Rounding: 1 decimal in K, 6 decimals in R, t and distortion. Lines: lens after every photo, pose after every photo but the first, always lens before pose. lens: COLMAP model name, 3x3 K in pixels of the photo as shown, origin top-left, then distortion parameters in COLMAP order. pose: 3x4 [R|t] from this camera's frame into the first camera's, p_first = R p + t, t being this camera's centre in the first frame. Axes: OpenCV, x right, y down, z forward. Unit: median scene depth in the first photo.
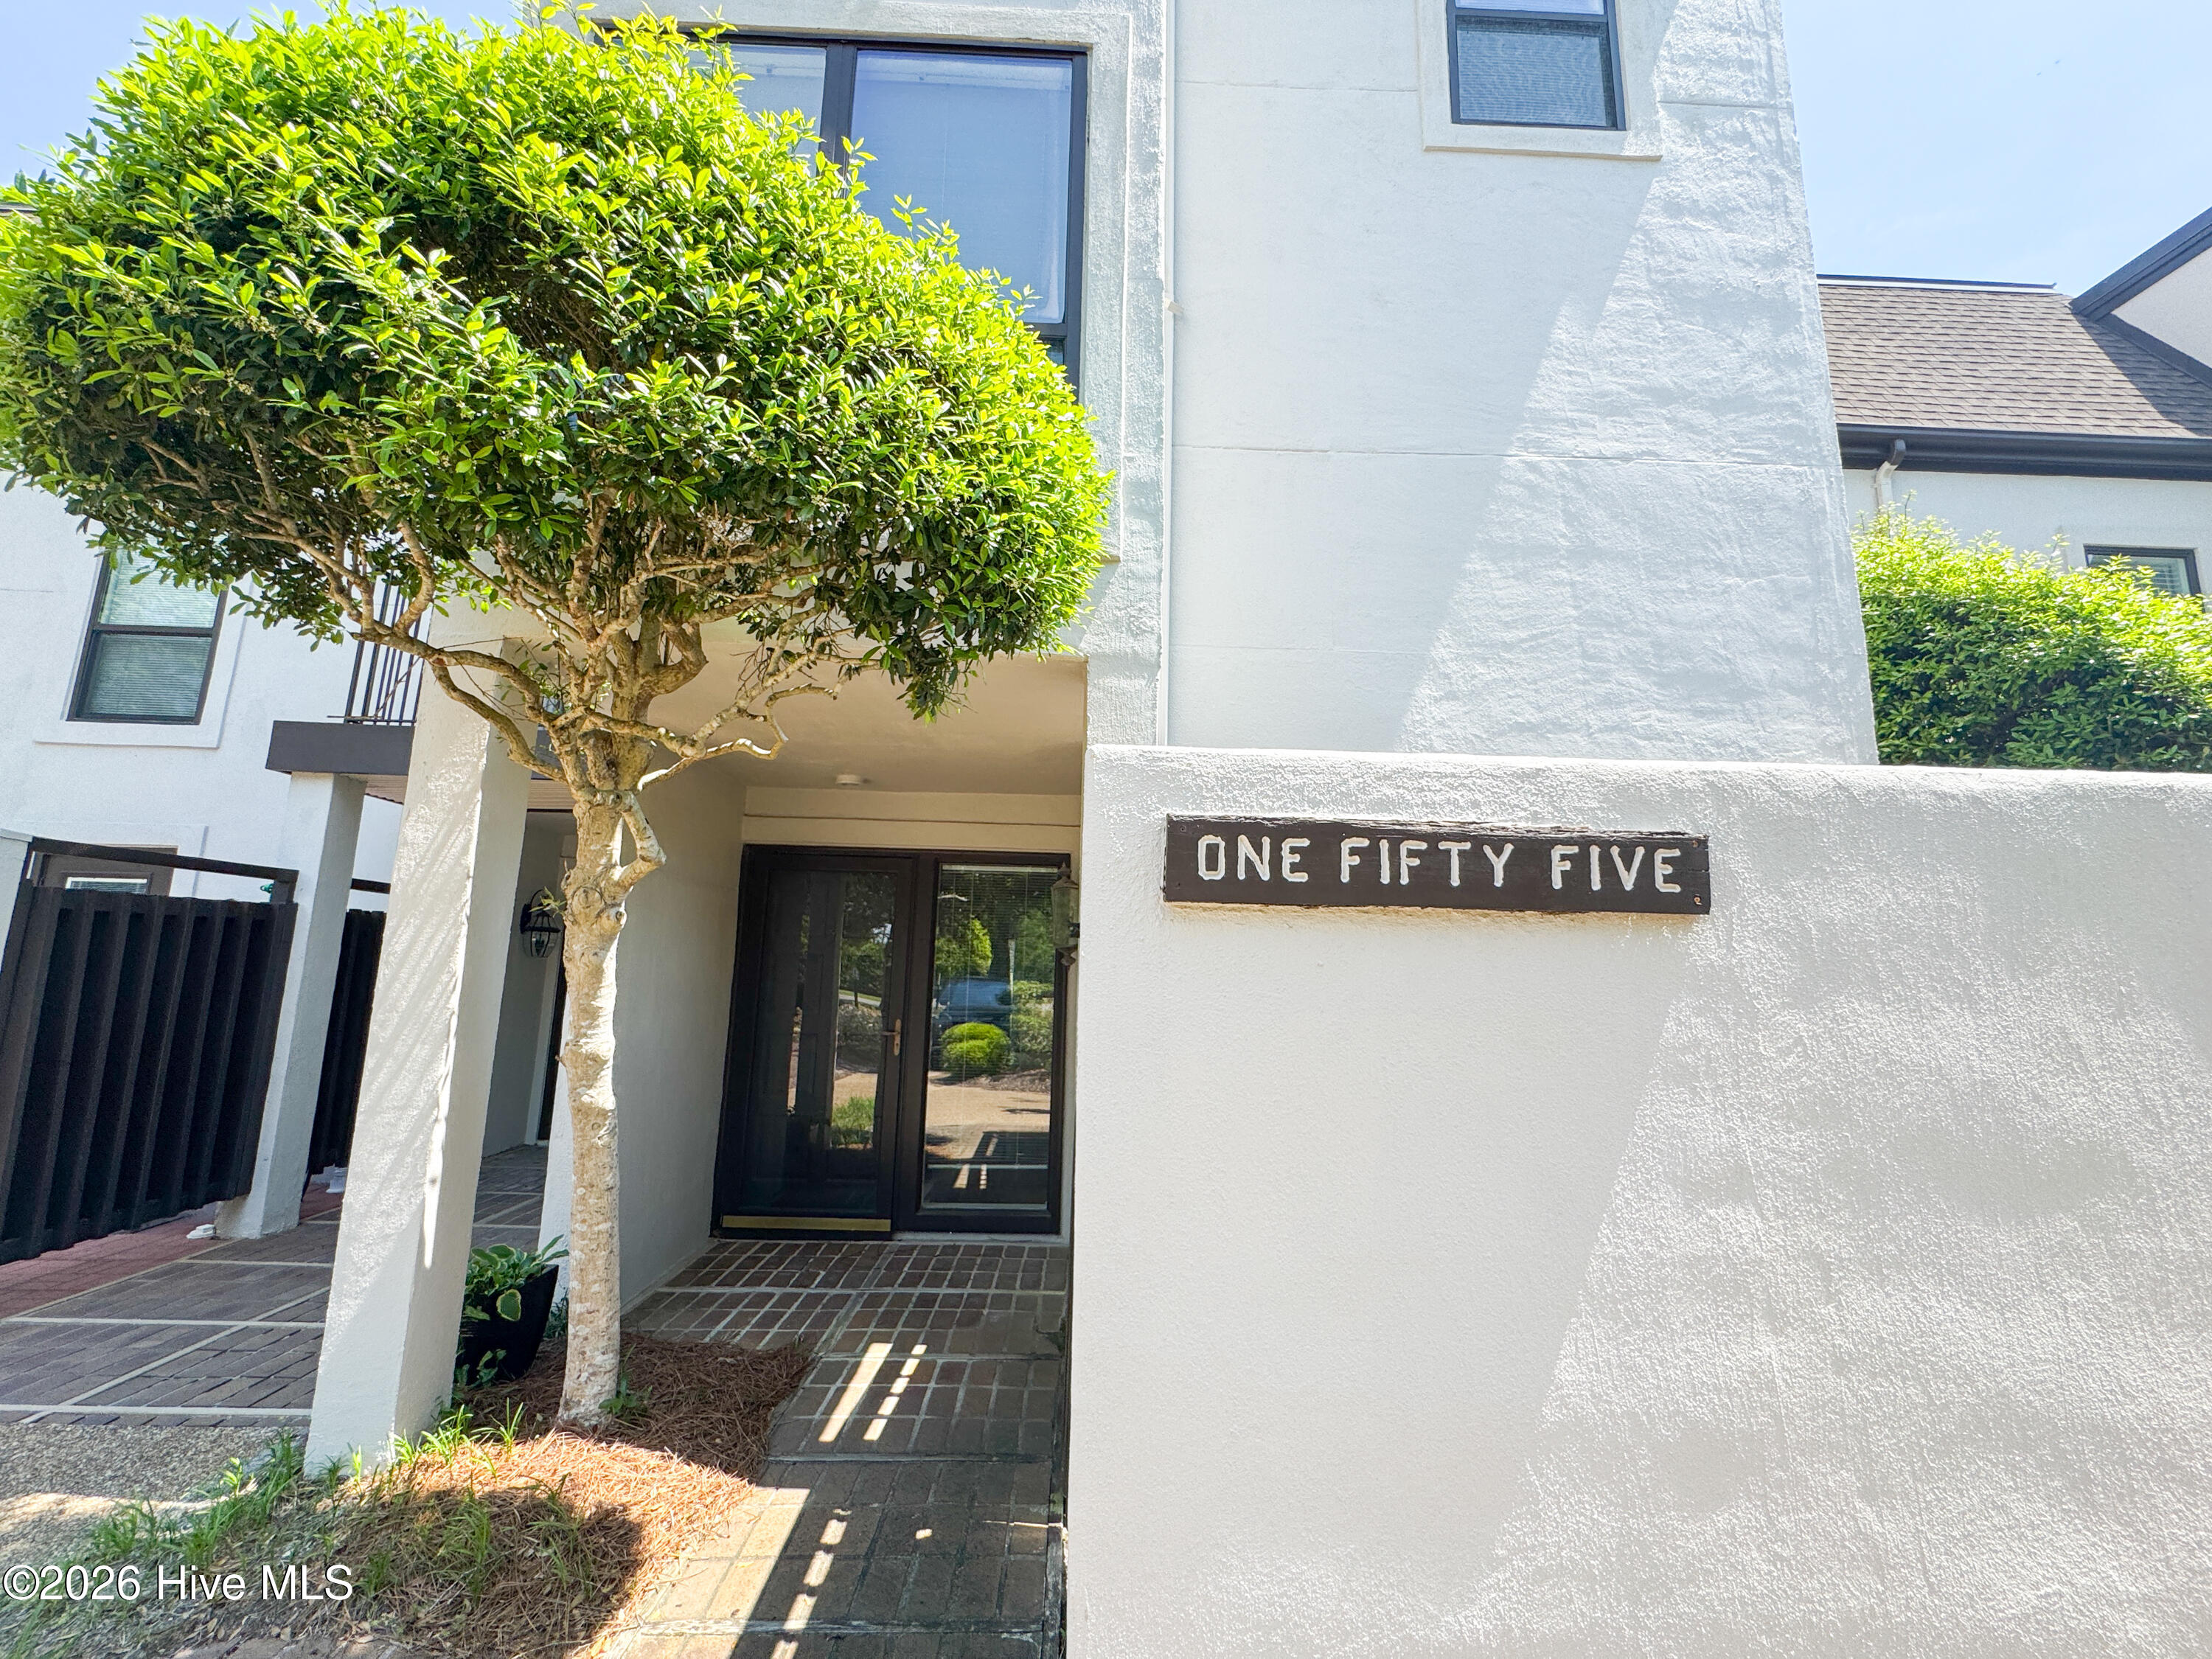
lens RADIAL K [[883.3, 0, 1104.6], [0, 883.3, 824.5], [0, 0, 1]] dist [-0.001834, 0.000361]
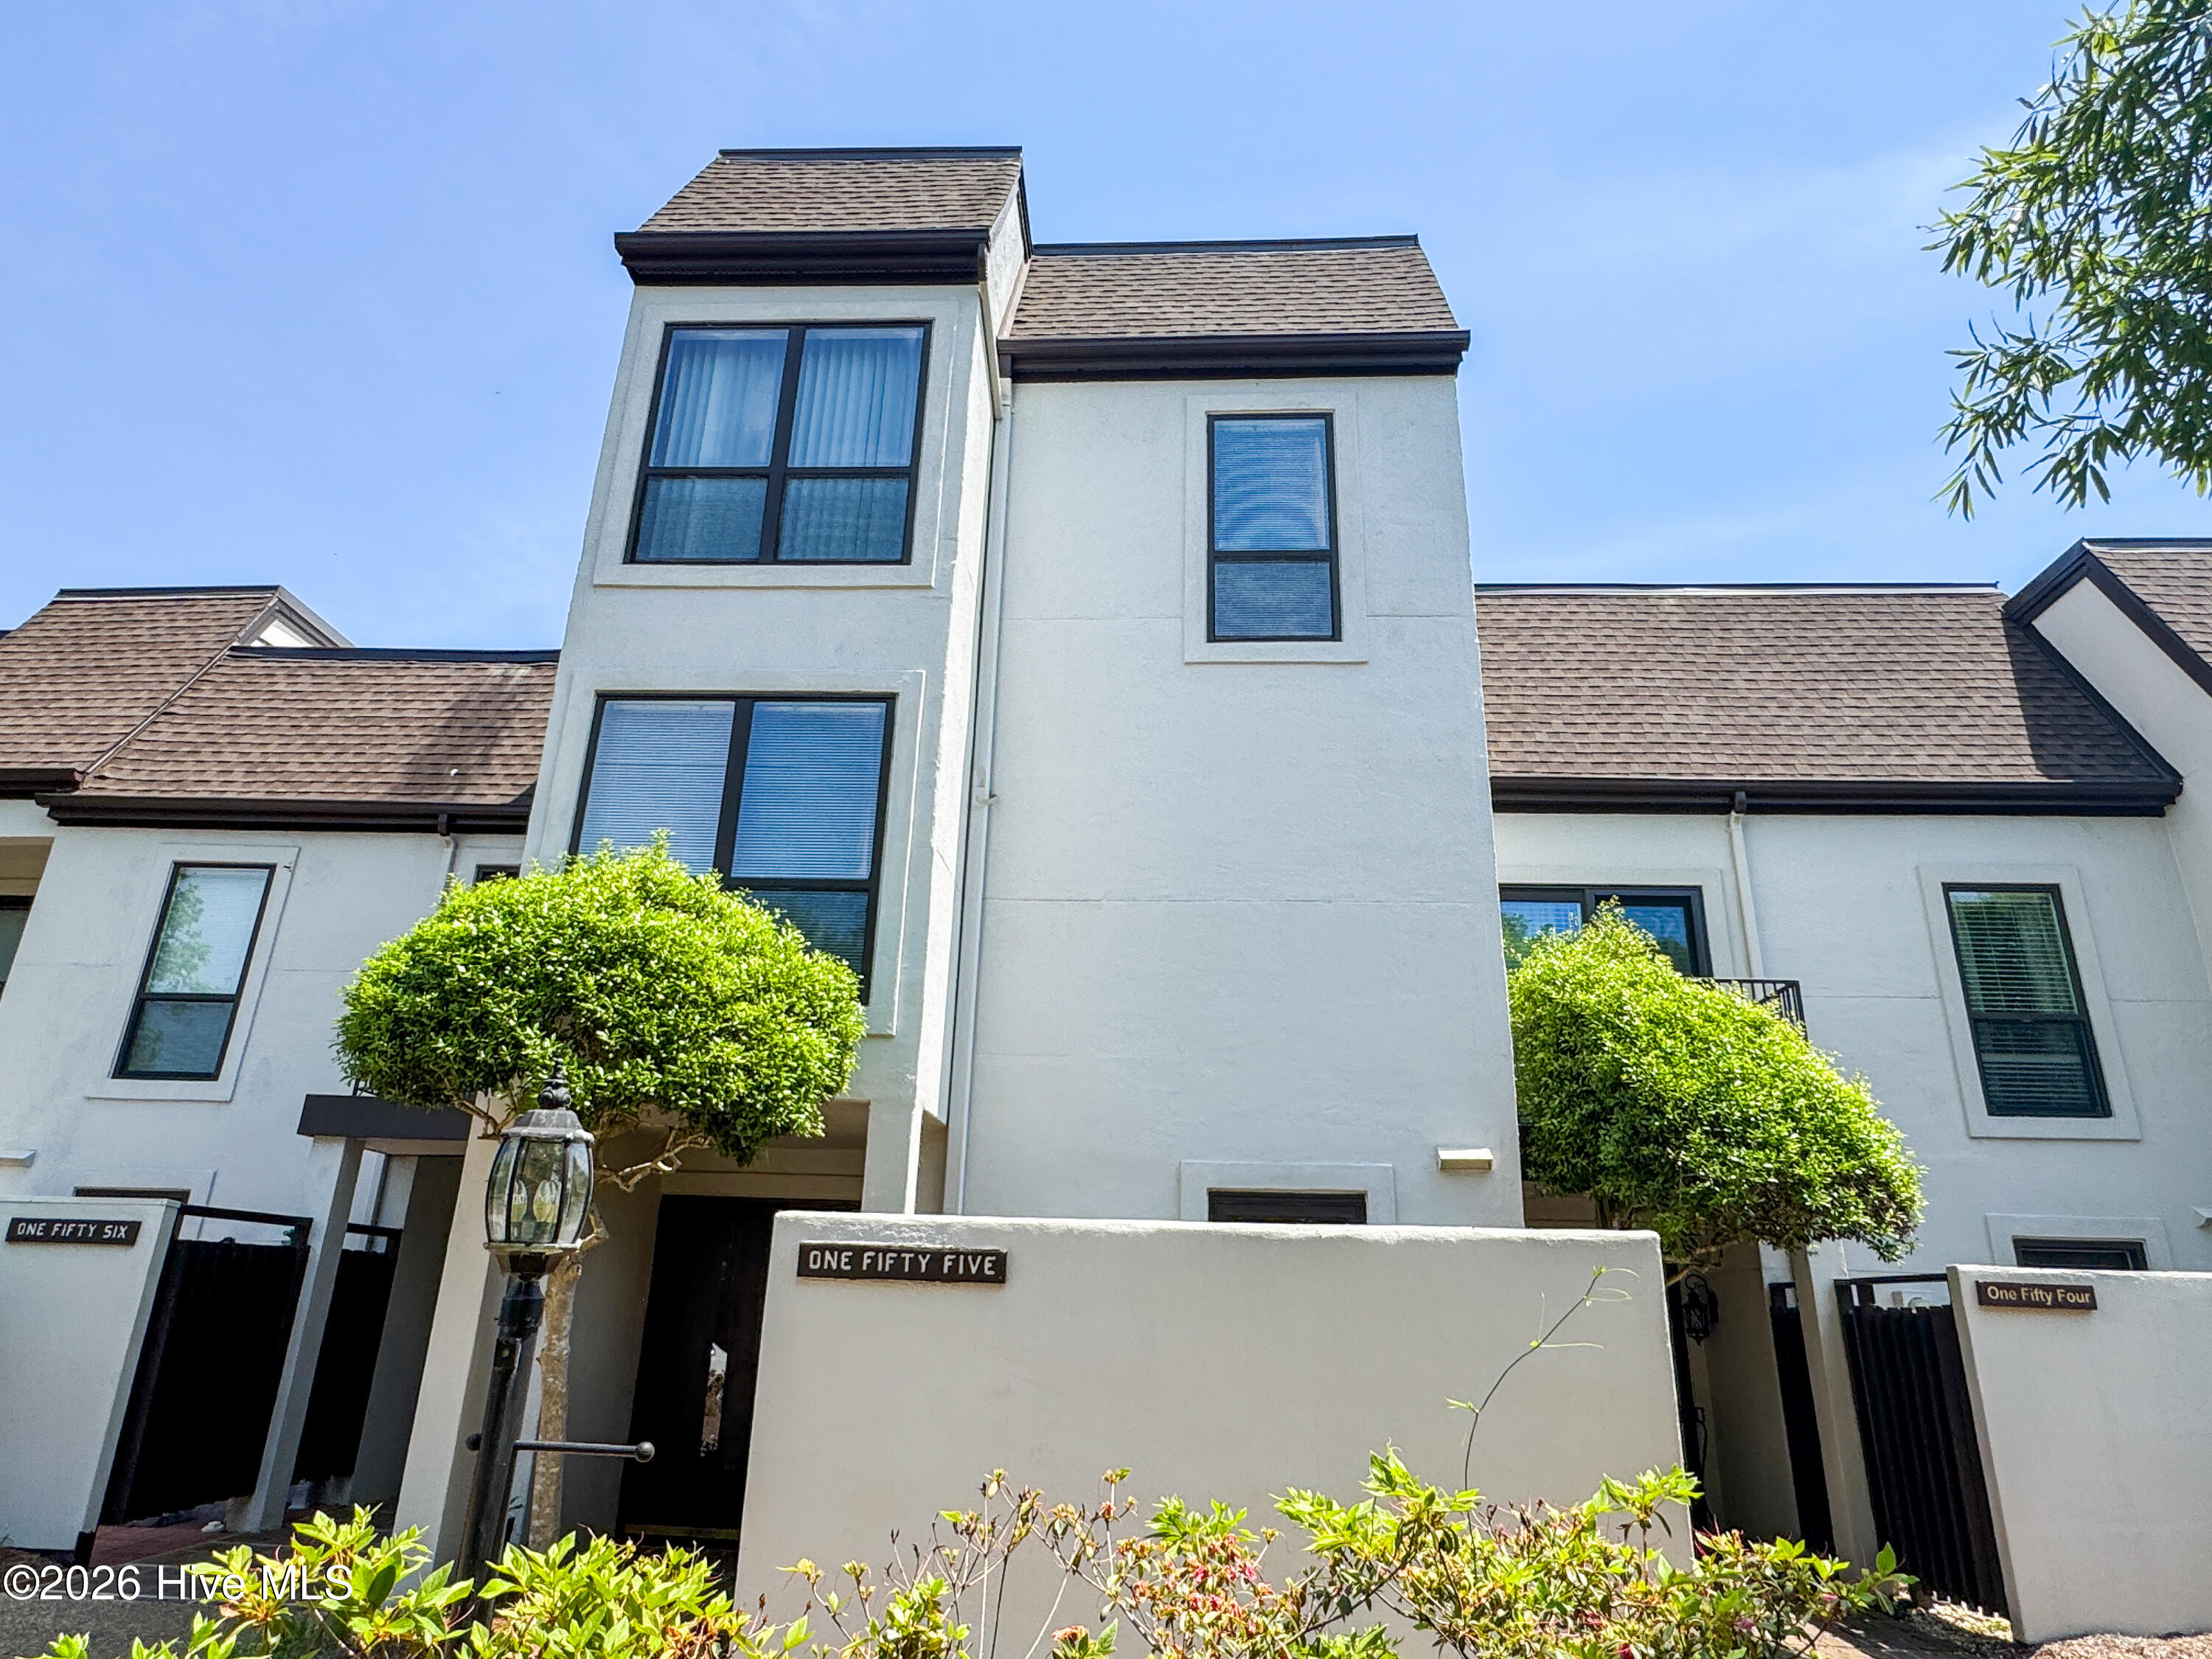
lens RADIAL K [[1314.3, 0, 1109.0], [0, 1314.3, 821.5], [0, 0, 1]] dist [-0.001874, 0.002622]
pose [[0.996484, -0.021678, -0.080932, 0.543224], [0.005589, 0.980996, -0.193946, -0.194716], [0.083598, 0.192811, 0.977668, -1.223019]]
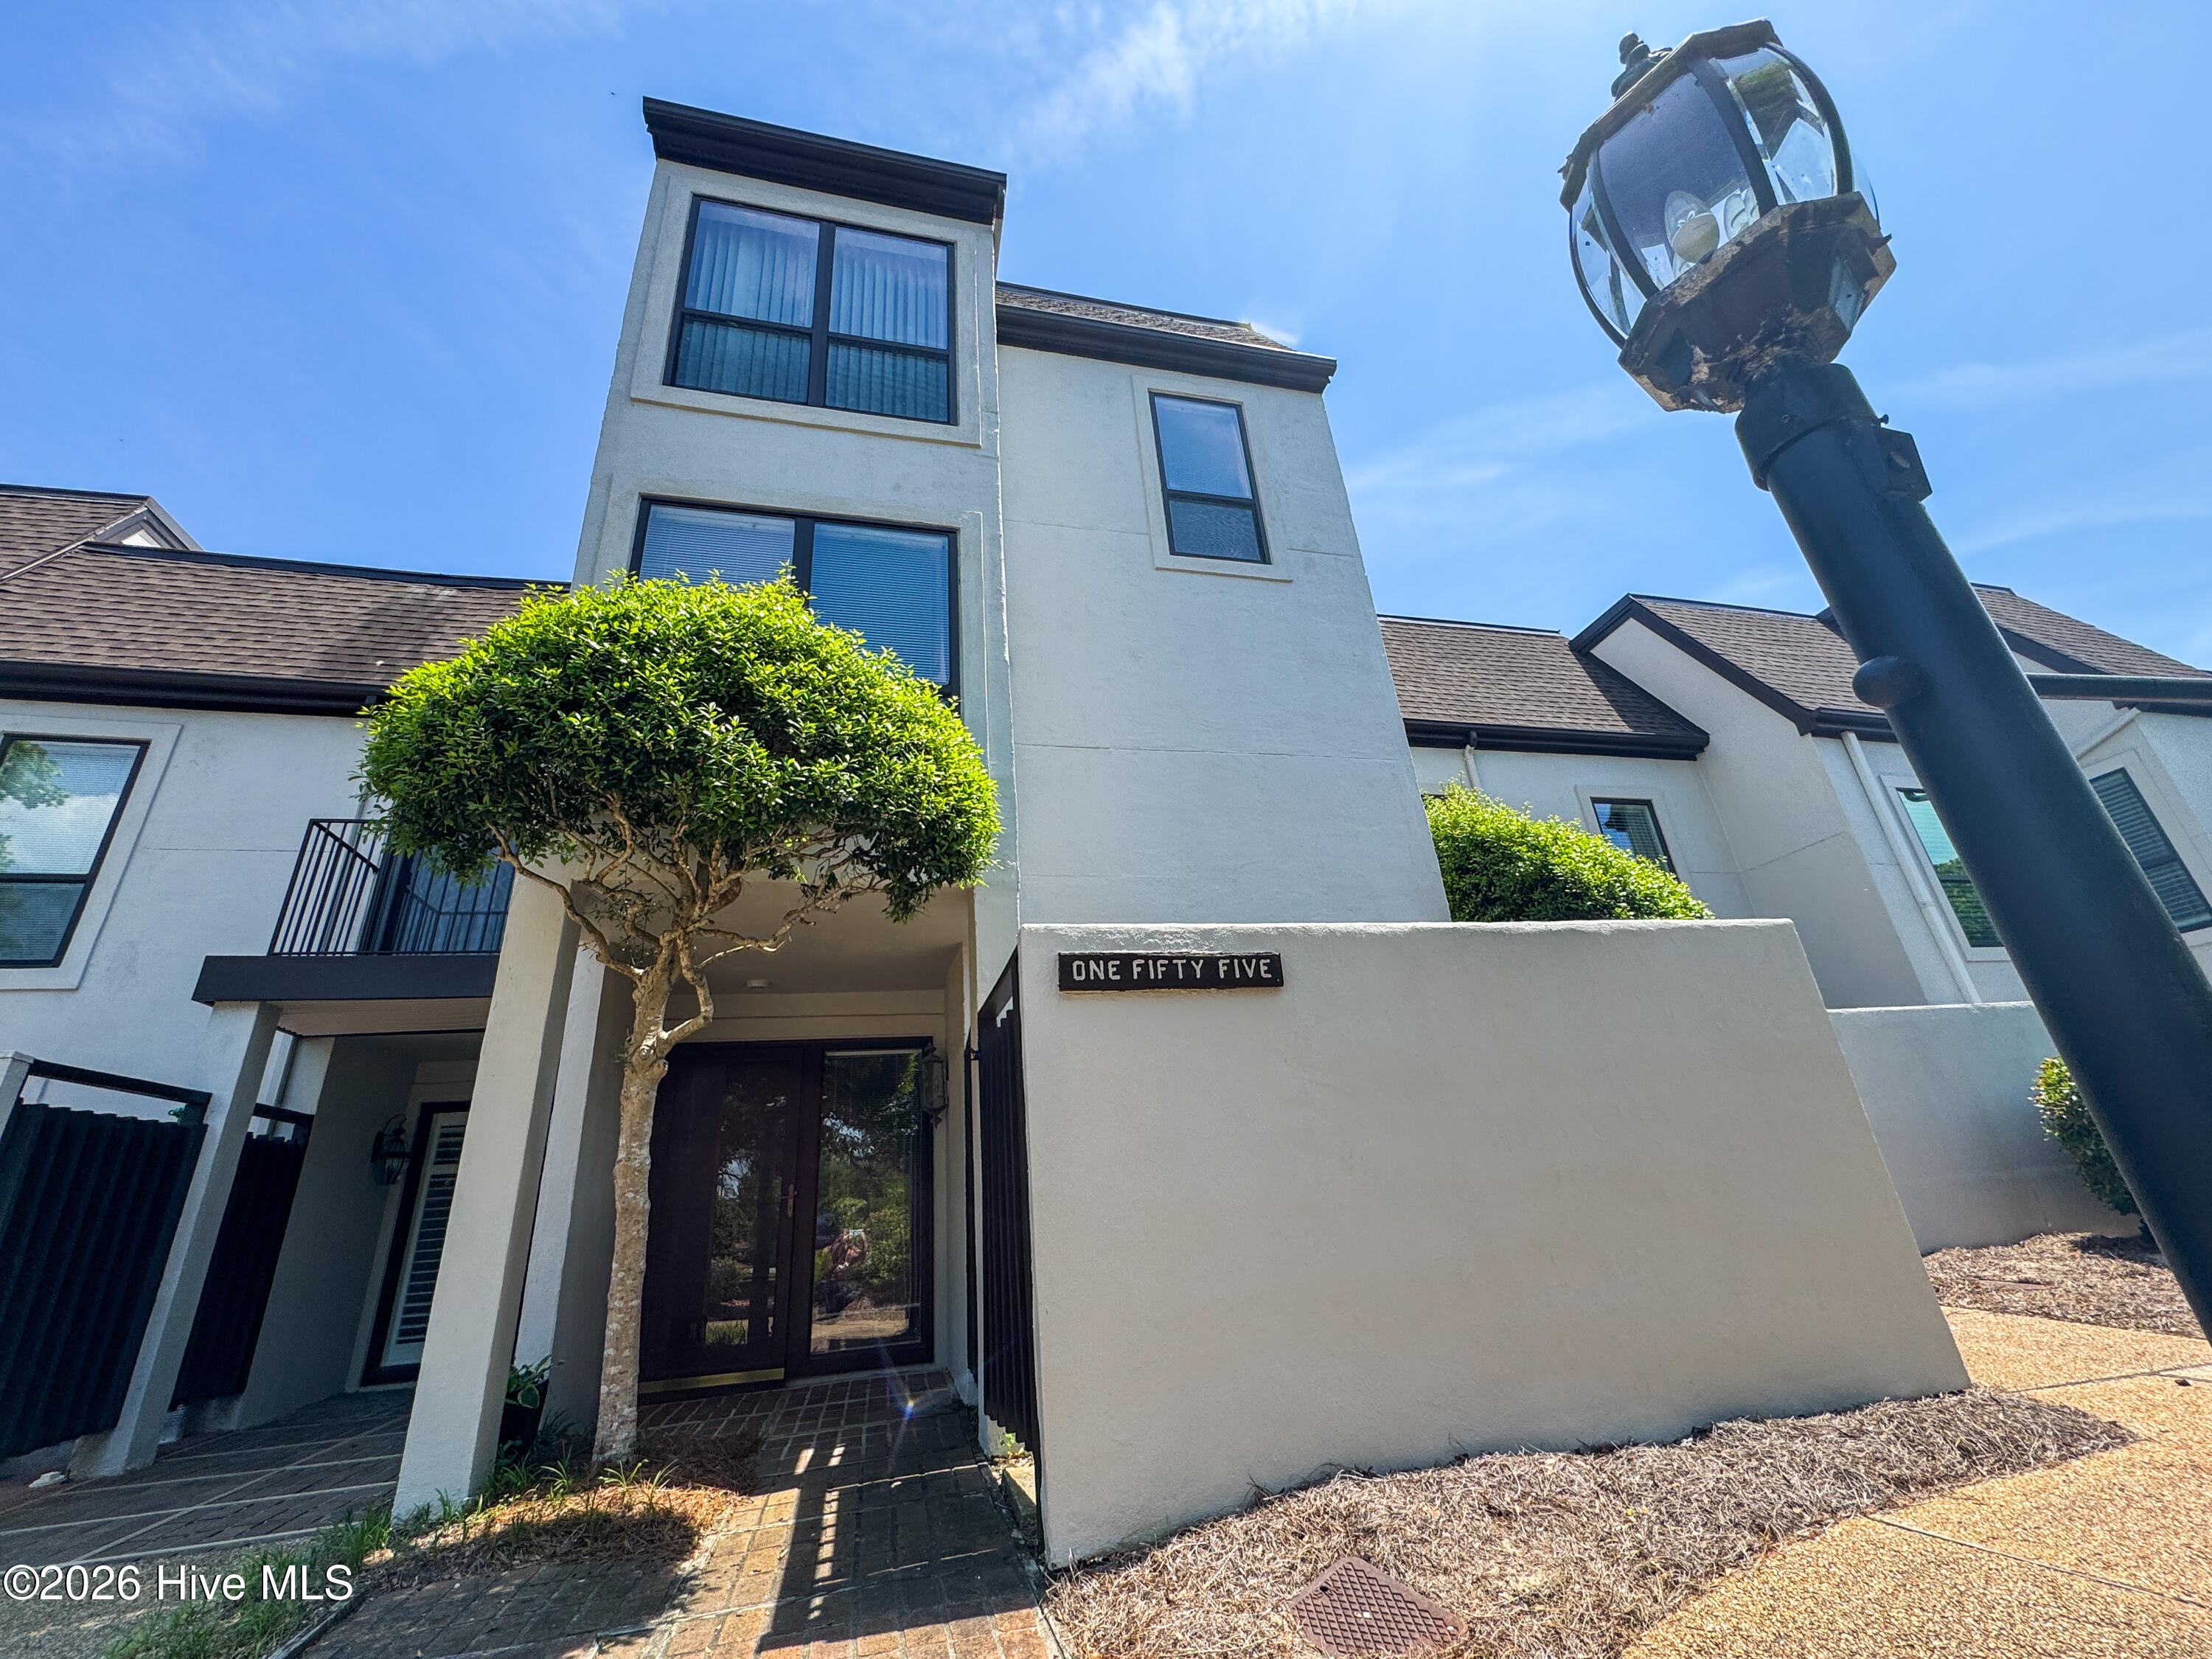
lens RADIAL K [[883.3, 0, 1102.9], [0, 883.3, 826.0], [0, 0, 1]] dist [-0.001834, 0.000361]
pose [[0.973435, -0.007129, 0.228853, -0.137455], [0.063172, 0.969082, -0.238517, 0.090625], [-0.220077, 0.246638, 0.943788, -0.514378]]
